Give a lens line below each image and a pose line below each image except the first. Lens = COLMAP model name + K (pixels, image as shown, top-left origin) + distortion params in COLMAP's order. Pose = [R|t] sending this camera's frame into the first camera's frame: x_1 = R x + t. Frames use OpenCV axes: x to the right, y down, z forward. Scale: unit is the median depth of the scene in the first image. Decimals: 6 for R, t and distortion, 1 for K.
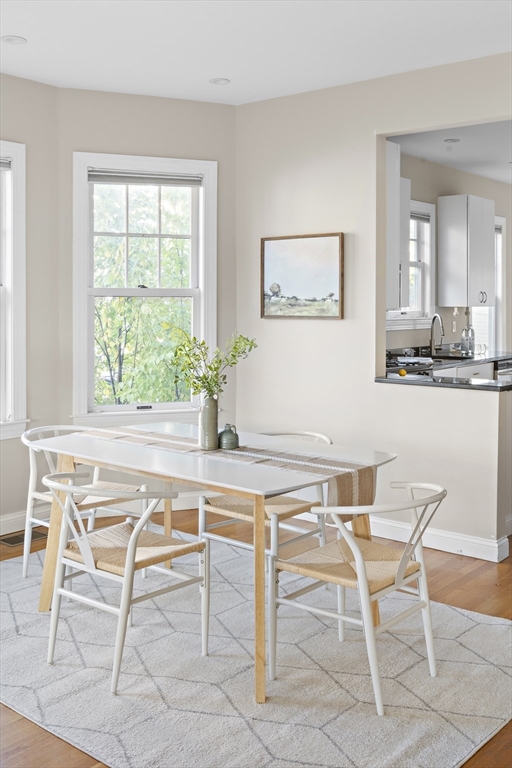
lens RADIAL K [[803.9, 0, 252.1], [0, 803.9, 296.2], [0, 0, 1]] dist [-0.021310, 0.000000]
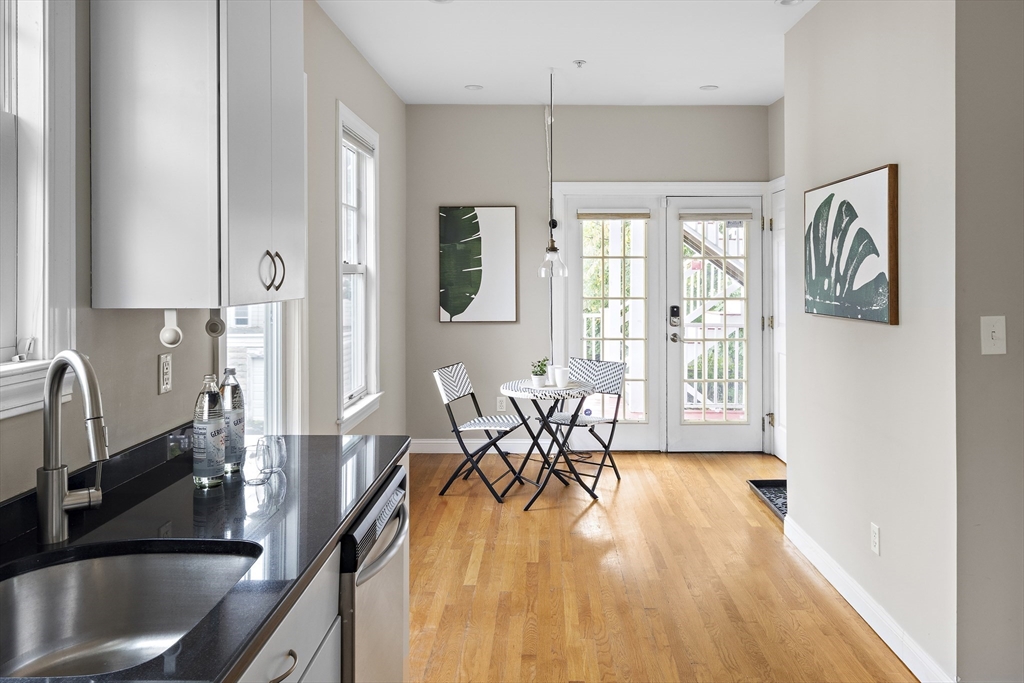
lens RADIAL K [[761.1, 0, 543.1], [0, 761.1, 284.9], [0, 0, 1]] dist [-0.005949, 0.013844]
pose [[0.767763, -0.010705, 0.640645, 0.200745], [-0.002584, 0.999801, 0.019803, 0.000407], [-0.640729, -0.016859, 0.767582, 0.779907]]
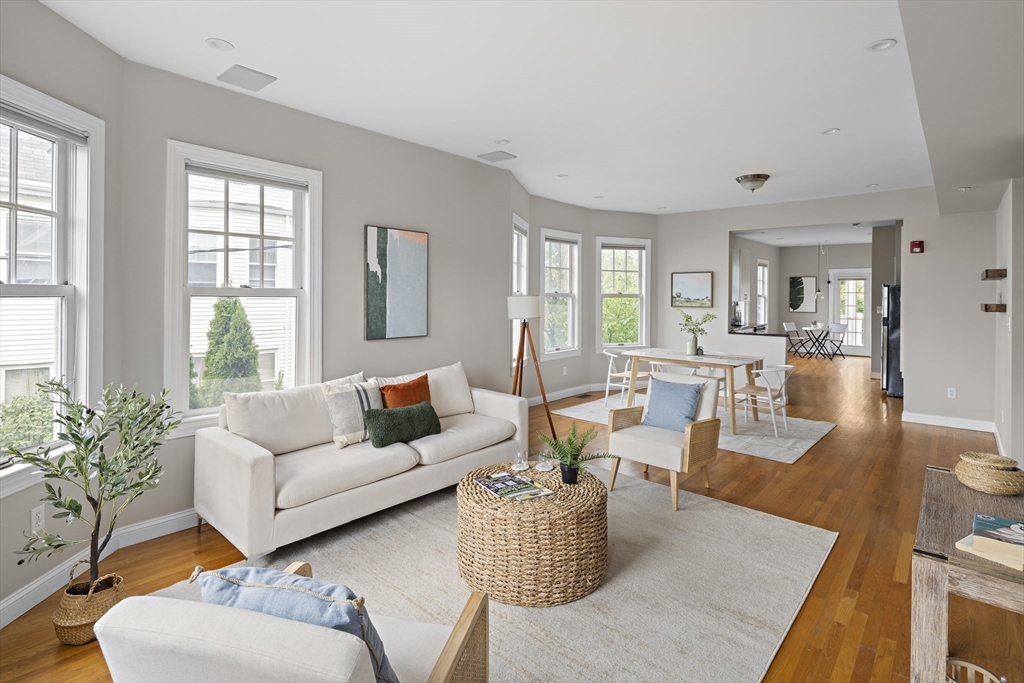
lens RADIAL K [[504.3, 0, 524.3], [0, 504.3, 298.2], [0, 0, 1]] dist [0.001071, -0.002381]
pose [[0.999878, 0.005599, -0.014607, -0.289035], [-0.005399, 0.999891, 0.013712, -0.011613], [0.014682, -0.013631, 0.999799, -0.348154]]
